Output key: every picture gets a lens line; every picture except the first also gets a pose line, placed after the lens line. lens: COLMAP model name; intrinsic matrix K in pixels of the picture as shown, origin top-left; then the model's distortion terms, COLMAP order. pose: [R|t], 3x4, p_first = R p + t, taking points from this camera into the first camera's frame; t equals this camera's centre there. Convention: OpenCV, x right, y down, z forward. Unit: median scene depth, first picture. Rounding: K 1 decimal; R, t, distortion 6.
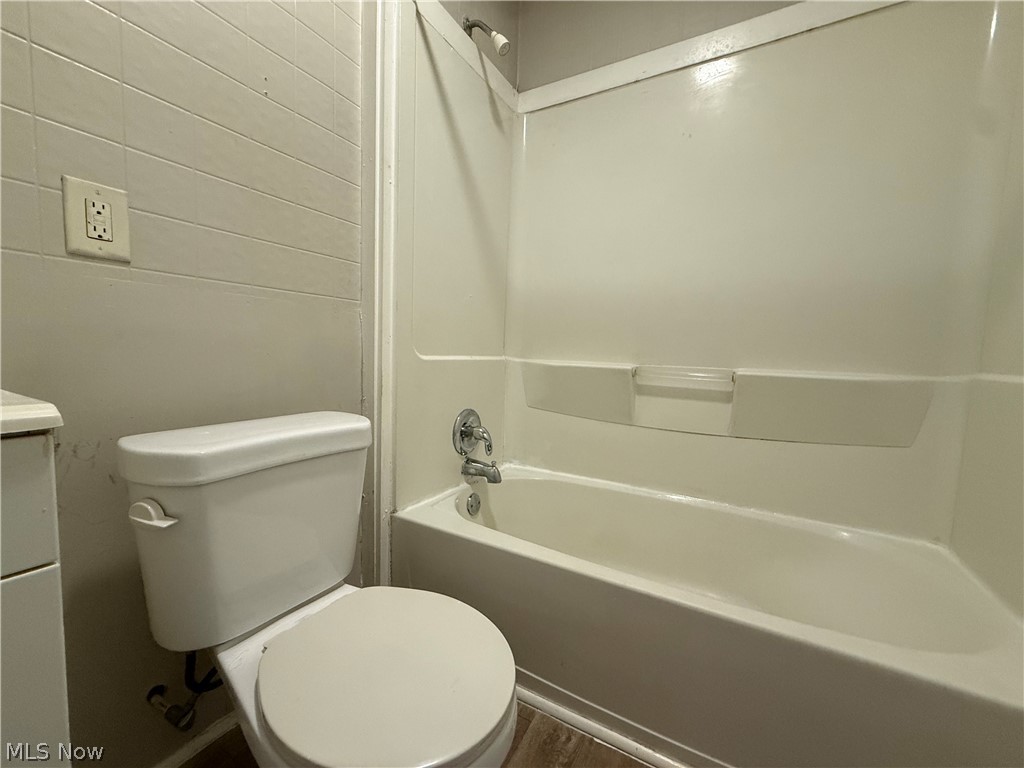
lens RADIAL K [[407.5, 0, 513.3], [0, 407.5, 388.5], [0, 0, 1]] dist [-0.000111, 0.000131]
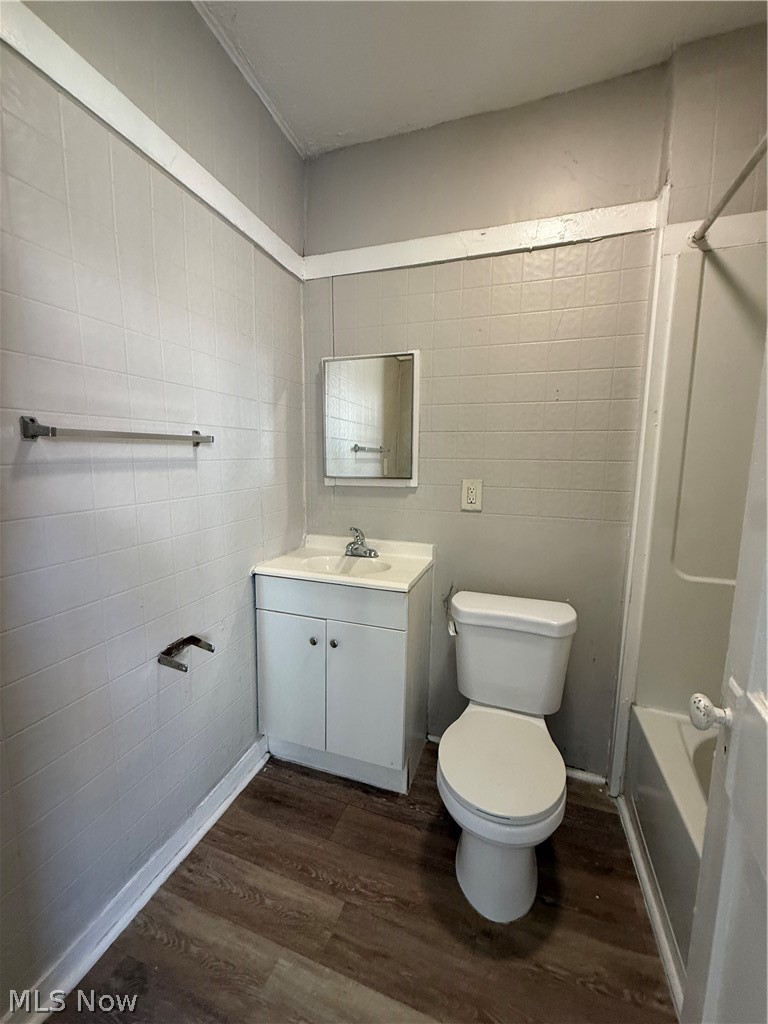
lens RADIAL K [[407.5, 0, 380.5], [0, 407.5, 511.1], [0, 0, 1]] dist [-0.000111, 0.000131]
pose [[0.179017, 0.095853, -0.979166, 1.128501], [-0.097751, 0.992051, 0.079243, -0.446504], [0.978978, 0.081528, 0.186964, 0.071411]]
